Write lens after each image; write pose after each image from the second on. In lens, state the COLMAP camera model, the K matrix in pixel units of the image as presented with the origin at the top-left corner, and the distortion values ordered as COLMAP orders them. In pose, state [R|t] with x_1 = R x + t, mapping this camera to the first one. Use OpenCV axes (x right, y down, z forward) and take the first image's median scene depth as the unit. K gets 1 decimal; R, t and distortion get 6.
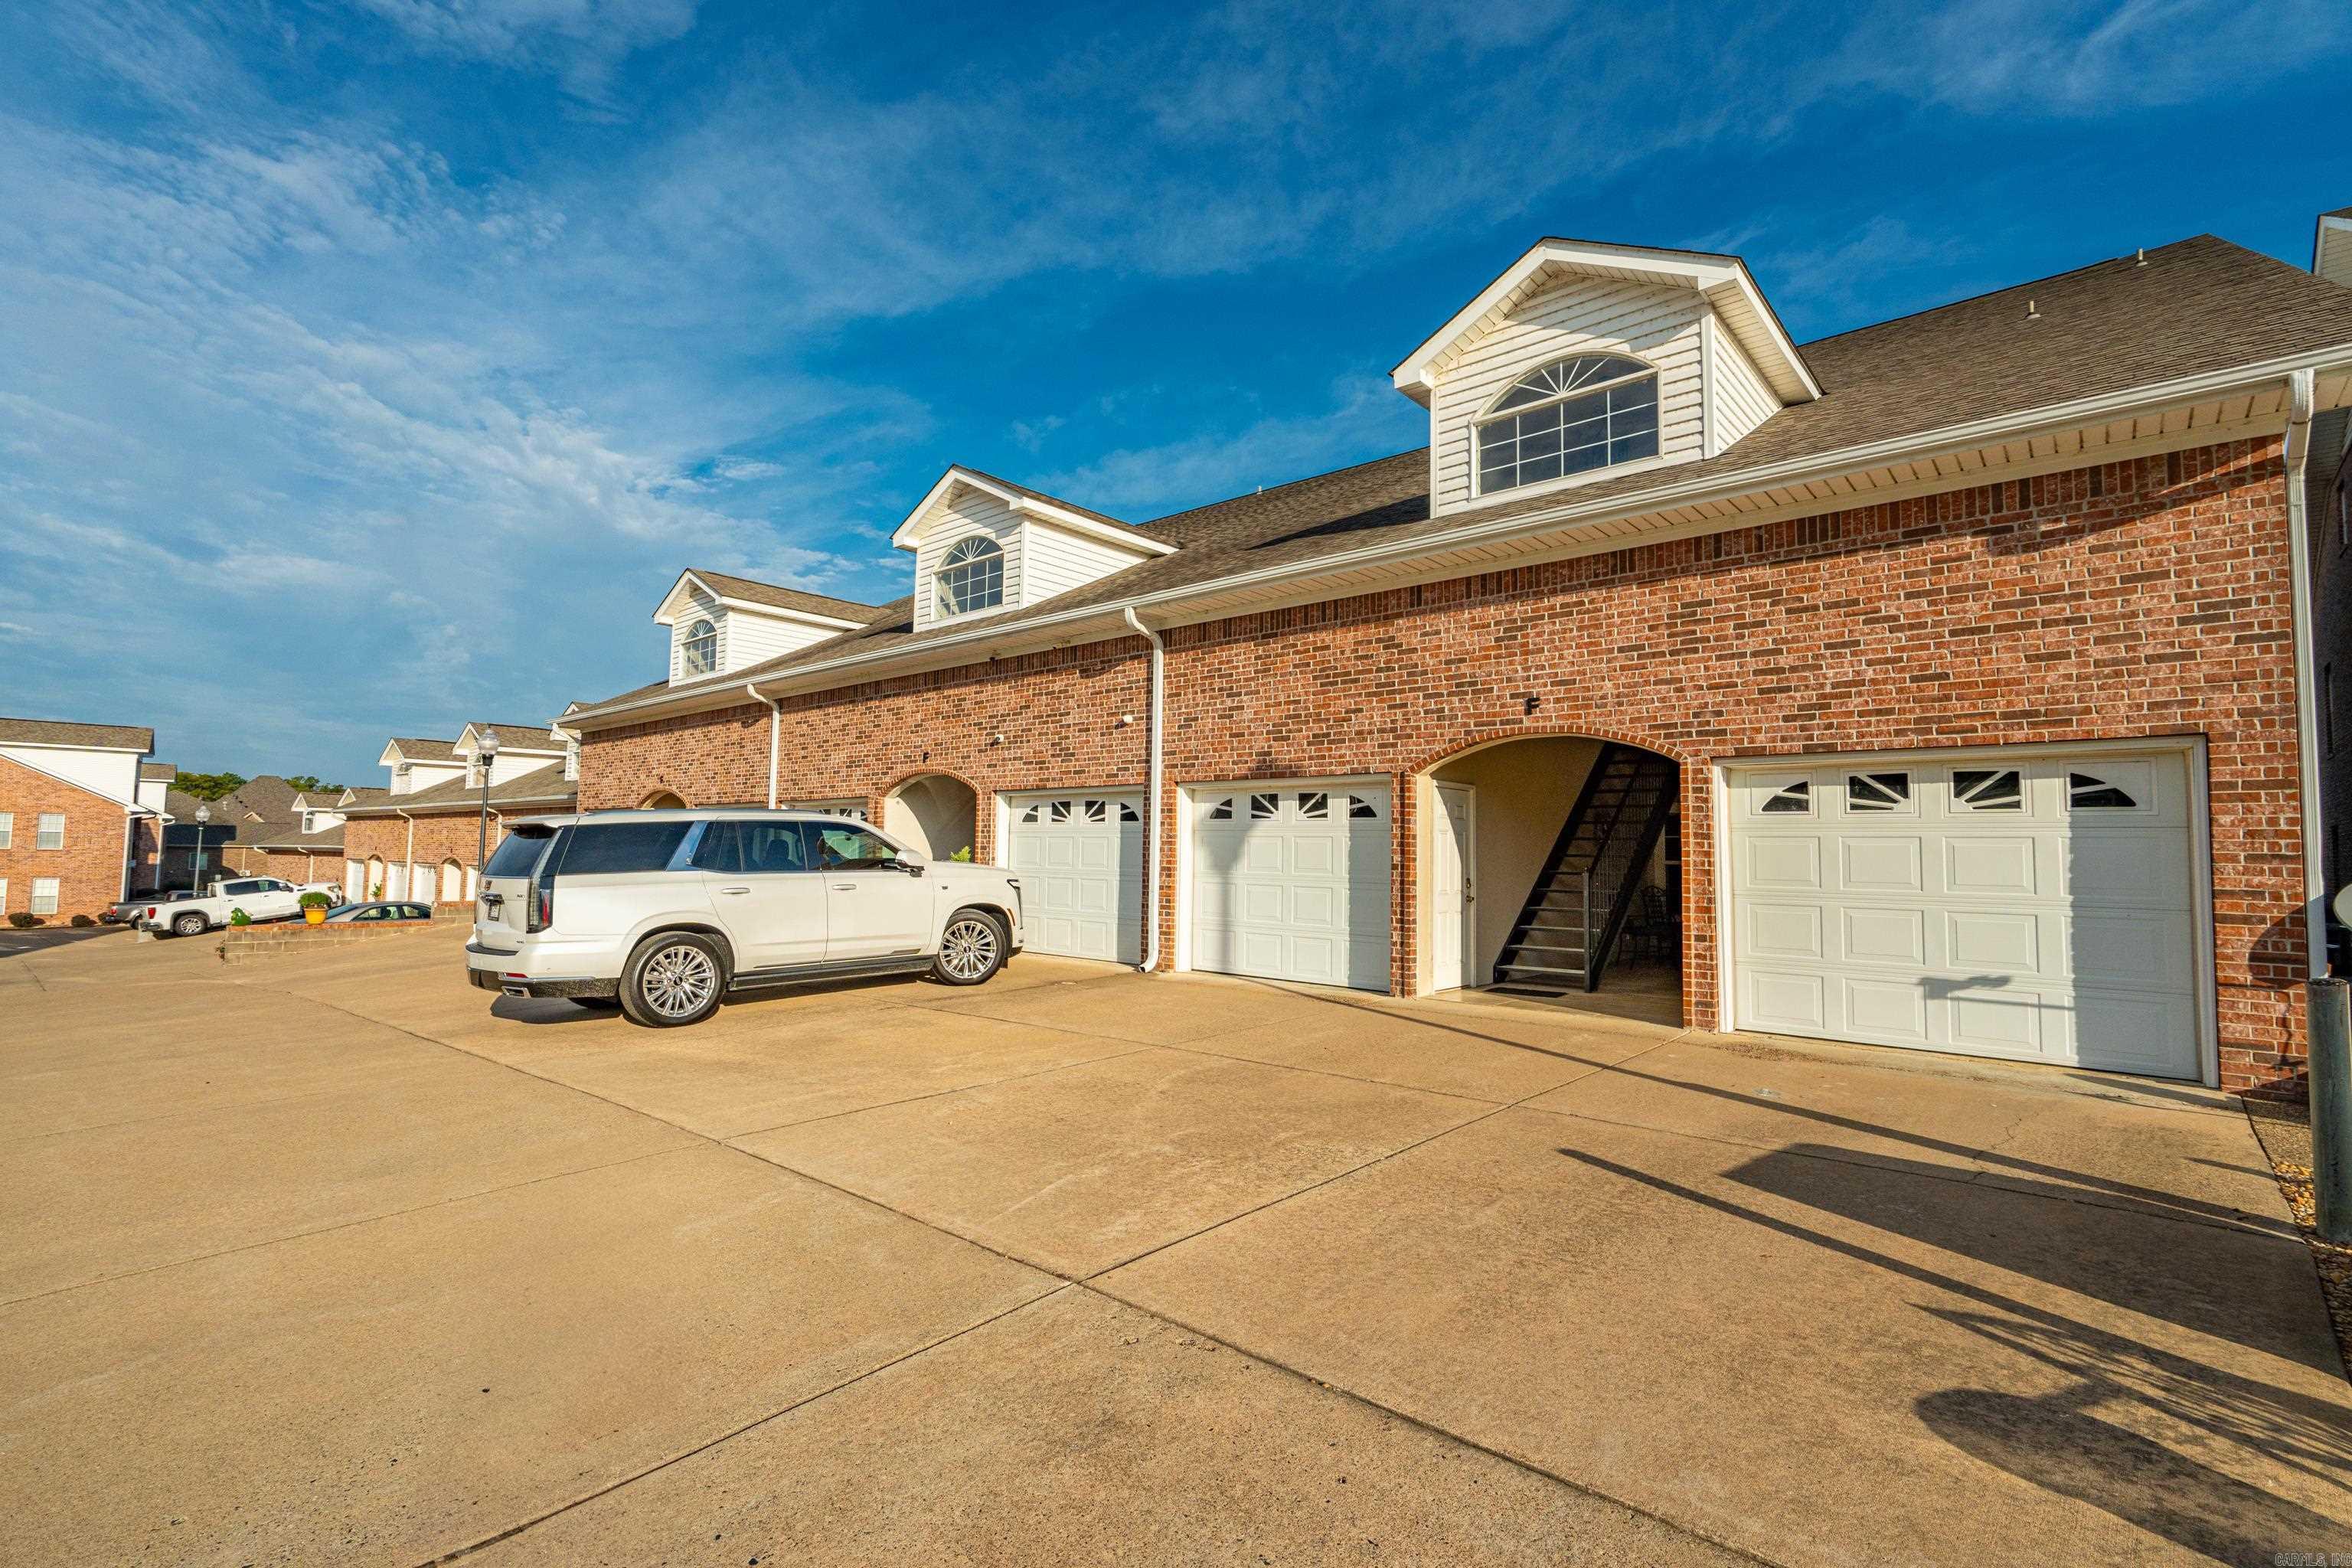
lens RADIAL K [[1077.7, 0, 1196.9], [0, 1077.7, 777.4], [0, 0, 1]] dist [-0.000443, -0.000240]
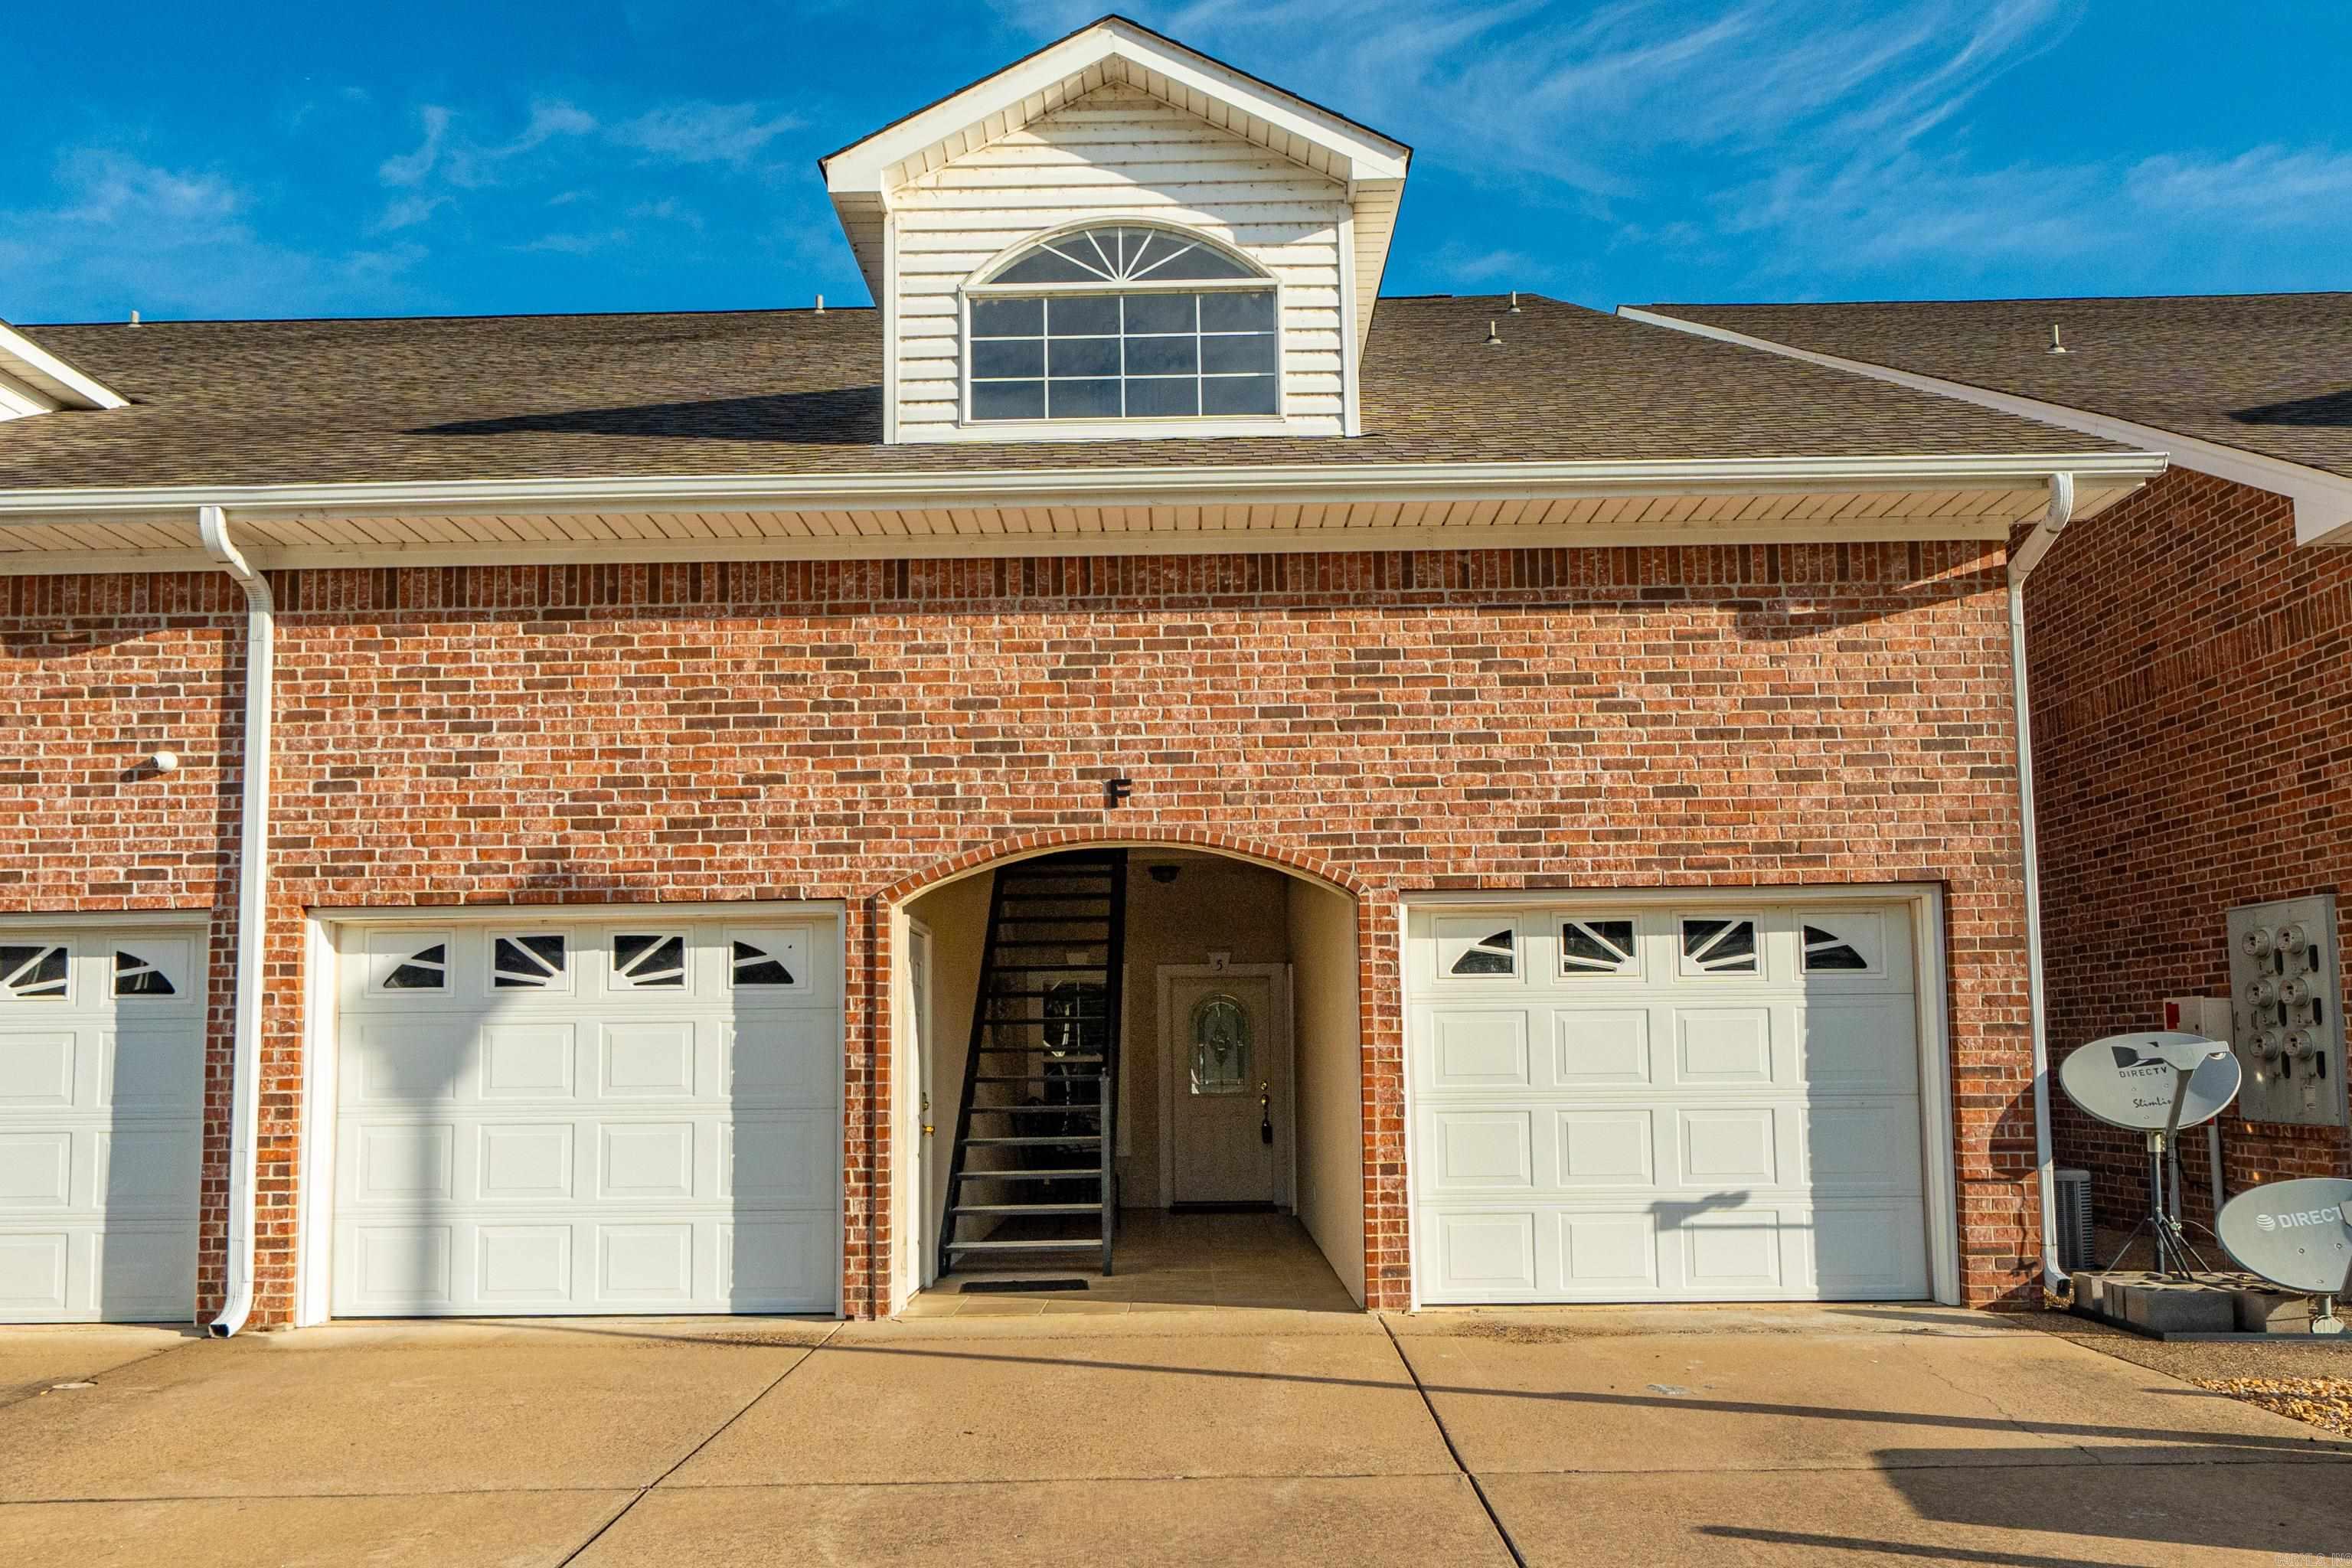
lens RADIAL K [[1788.2, 0, 1133.0], [0, 1788.2, 891.7], [0, 0, 1]] dist [-0.005969, 0.004823]
pose [[0.755409, 0.036074, 0.654259, -0.330860], [-0.022162, 0.999319, -0.029511, 0.016506], [-0.654878, 0.007793, 0.755694, 0.268378]]
